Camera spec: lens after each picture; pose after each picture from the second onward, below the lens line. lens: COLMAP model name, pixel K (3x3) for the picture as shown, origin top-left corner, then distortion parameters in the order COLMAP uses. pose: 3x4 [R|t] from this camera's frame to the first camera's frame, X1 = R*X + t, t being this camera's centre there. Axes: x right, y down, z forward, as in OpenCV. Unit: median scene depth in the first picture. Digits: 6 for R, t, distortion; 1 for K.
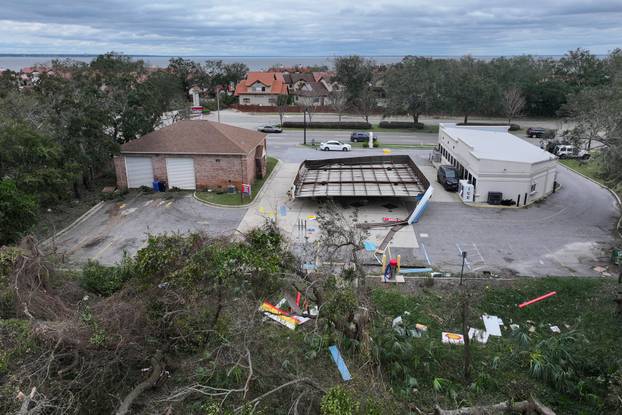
lens RADIAL K [[431.5, 0, 311.0], [0, 431.5, 207.5], [0, 0, 1]] dist [0.003710, 0.001400]
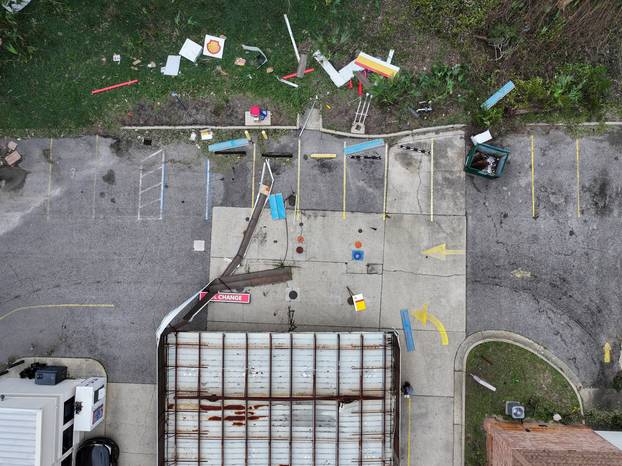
lens RADIAL K [[435.7, 0, 311.0], [0, 435.7, 233.0], [0, 0, 1]] dist [-0.005136, 0.021915]
pose [[-0.998603, 0.052492, 0.006007, 0.054355], [-0.011324, -0.323699, 0.946092, -0.479277], [0.051607, 0.944703, 0.323841, 0.587127]]
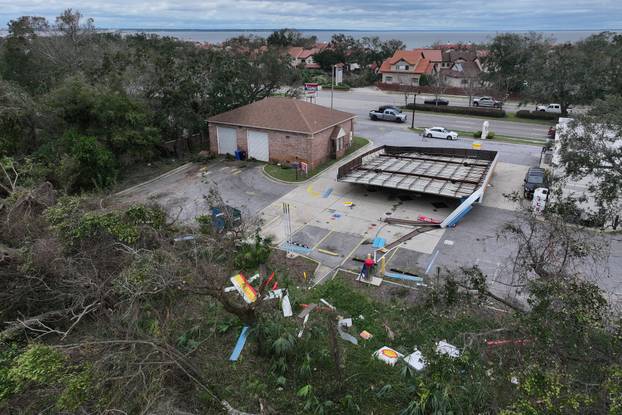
lens RADIAL K [[423.3, 0, 311.0], [0, 423.3, 207.5], [0, 0, 1]] dist [0.002301, 0.000447]
pose [[0.912043, 0.159068, -0.377988, 0.250265], [-0.136741, 0.986920, 0.085383, -0.033997], [0.386626, -0.026187, 0.921865, 0.057870]]
